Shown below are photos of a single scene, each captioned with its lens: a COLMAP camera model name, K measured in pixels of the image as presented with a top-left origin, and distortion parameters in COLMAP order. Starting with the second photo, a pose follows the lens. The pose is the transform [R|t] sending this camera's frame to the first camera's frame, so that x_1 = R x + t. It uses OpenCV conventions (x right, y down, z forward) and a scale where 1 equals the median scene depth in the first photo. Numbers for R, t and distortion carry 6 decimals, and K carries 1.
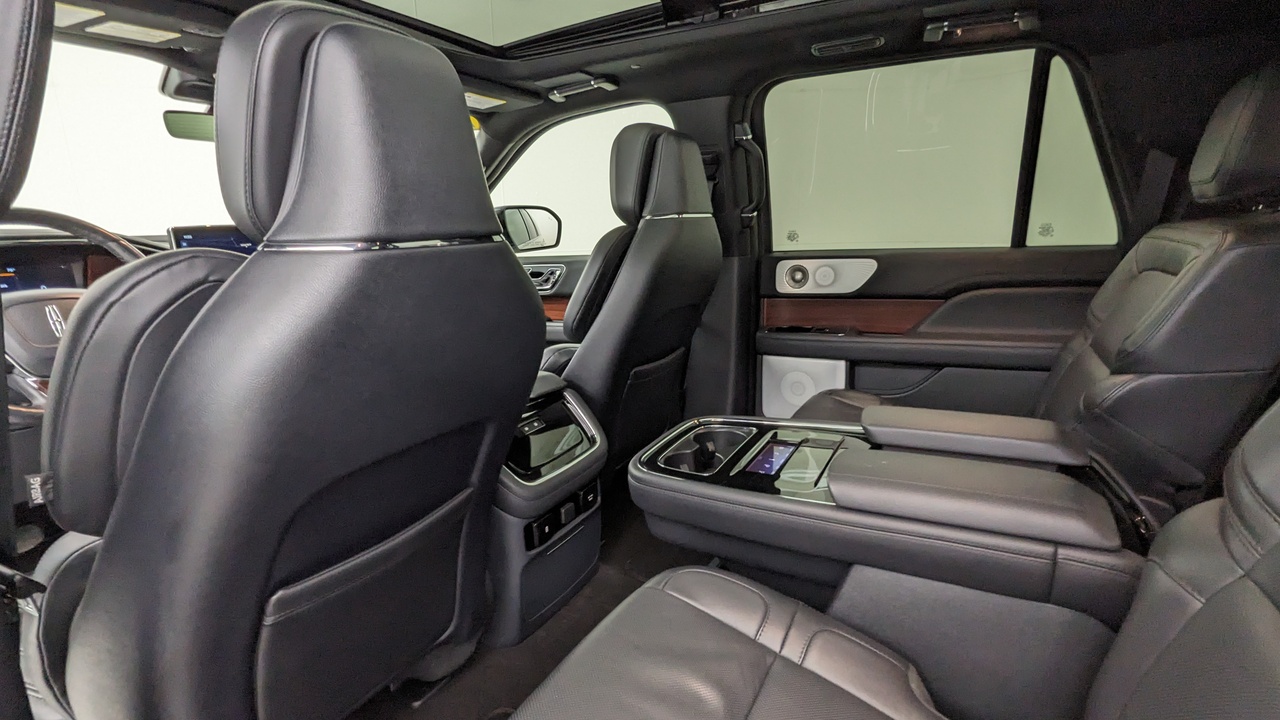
lens RADIAL K [[617.2, 0, 642.2], [0, 617.2, 356.8], [0, 0, 1]] dist [0.001836, 0.000802]
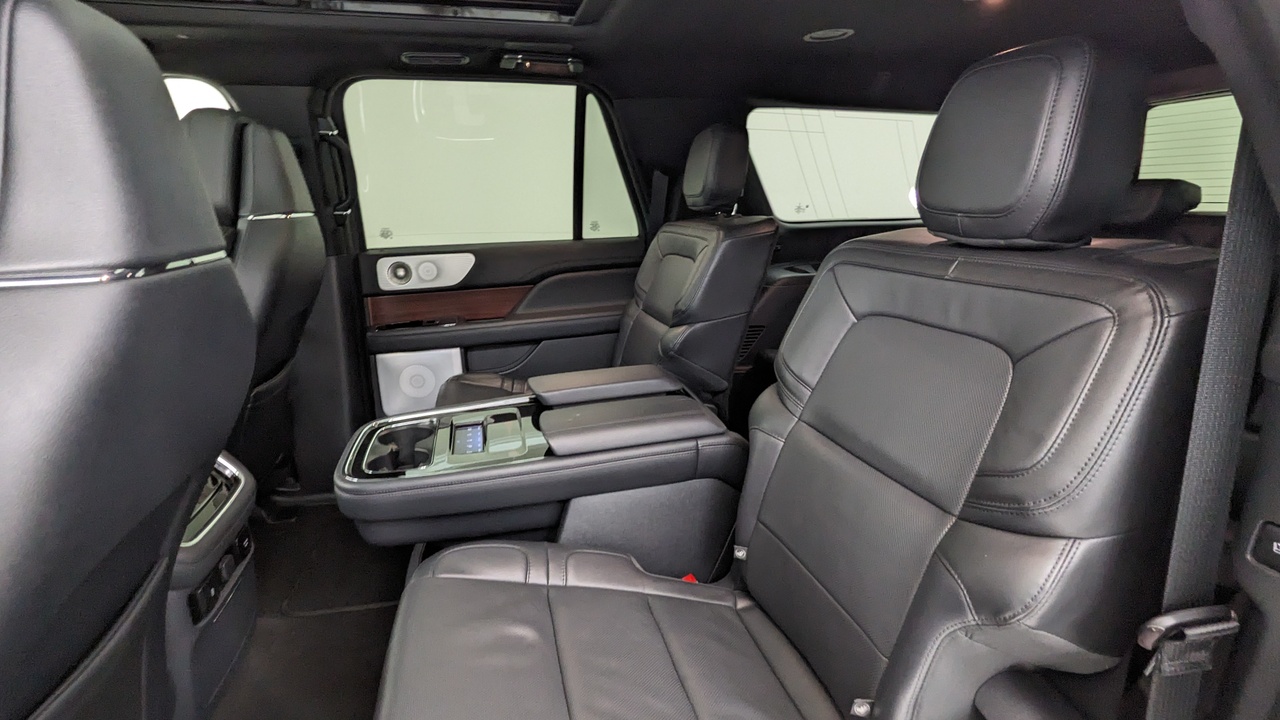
lens RADIAL K [[617.2, 0, 642.2], [0, 617.2, 356.8], [0, 0, 1]] dist [0.001836, 0.000802]
pose [[0.730343, -0.152648, 0.665806, -0.205634], [0.141766, 0.987361, 0.070864, -0.012090], [-0.668208, 0.042634, 0.742752, -0.025736]]
